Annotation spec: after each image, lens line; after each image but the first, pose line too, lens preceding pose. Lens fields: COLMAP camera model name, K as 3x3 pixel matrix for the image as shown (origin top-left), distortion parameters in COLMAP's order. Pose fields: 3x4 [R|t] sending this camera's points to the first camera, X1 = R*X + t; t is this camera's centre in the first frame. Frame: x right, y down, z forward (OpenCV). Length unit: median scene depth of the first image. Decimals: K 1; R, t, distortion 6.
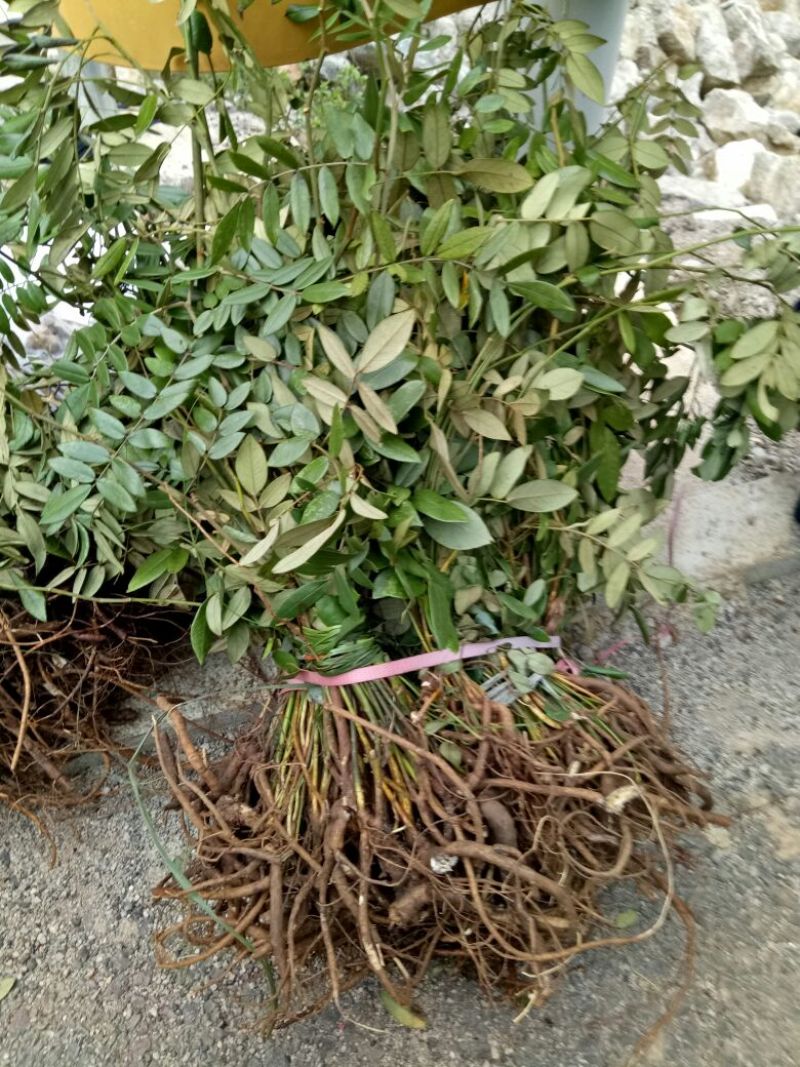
lens RADIAL K [[767.8, 0, 400.0], [0, 767.8, 533.5], [0, 0, 1]] dist [0.007626, -0.000645]
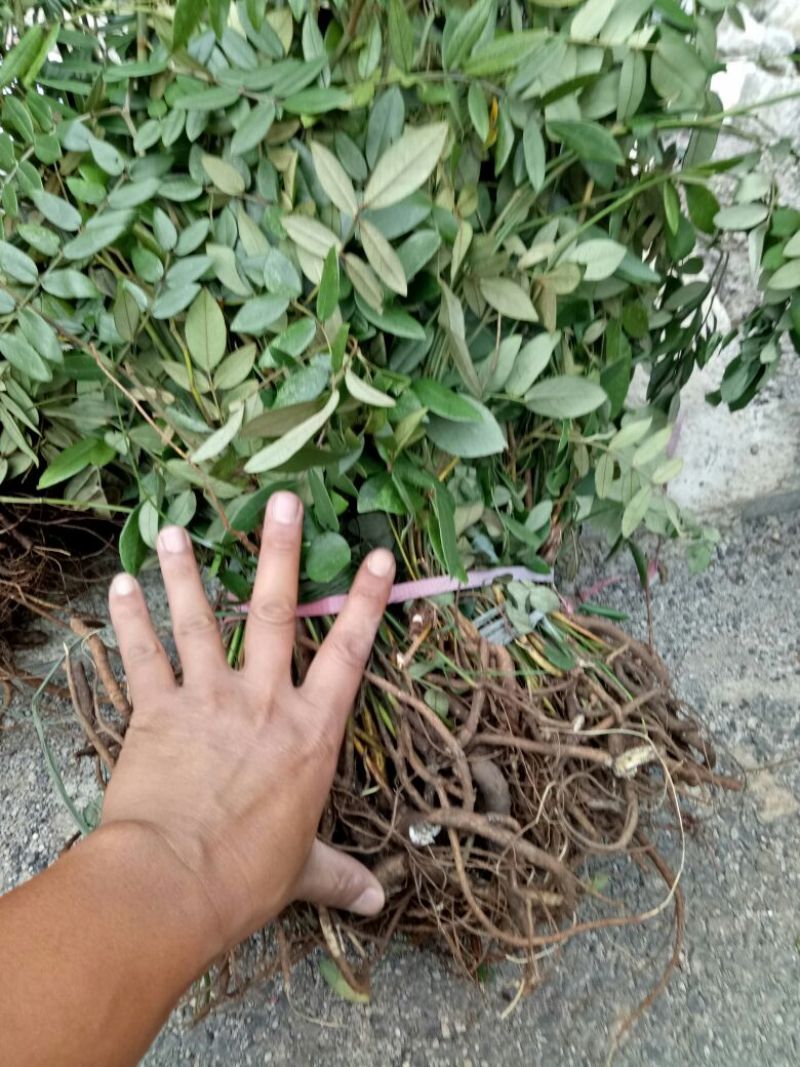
lens RADIAL K [[705.3, 0, 359.7], [0, 705.3, 527.7], [0, 0, 1]] dist [0.011468, -0.004498]
pose [[0.994808, 0.050379, 0.088422, -0.091141], [-0.057839, 0.994790, 0.083947, 0.038247], [-0.083733, -0.088625, 0.992539, 0.259964]]
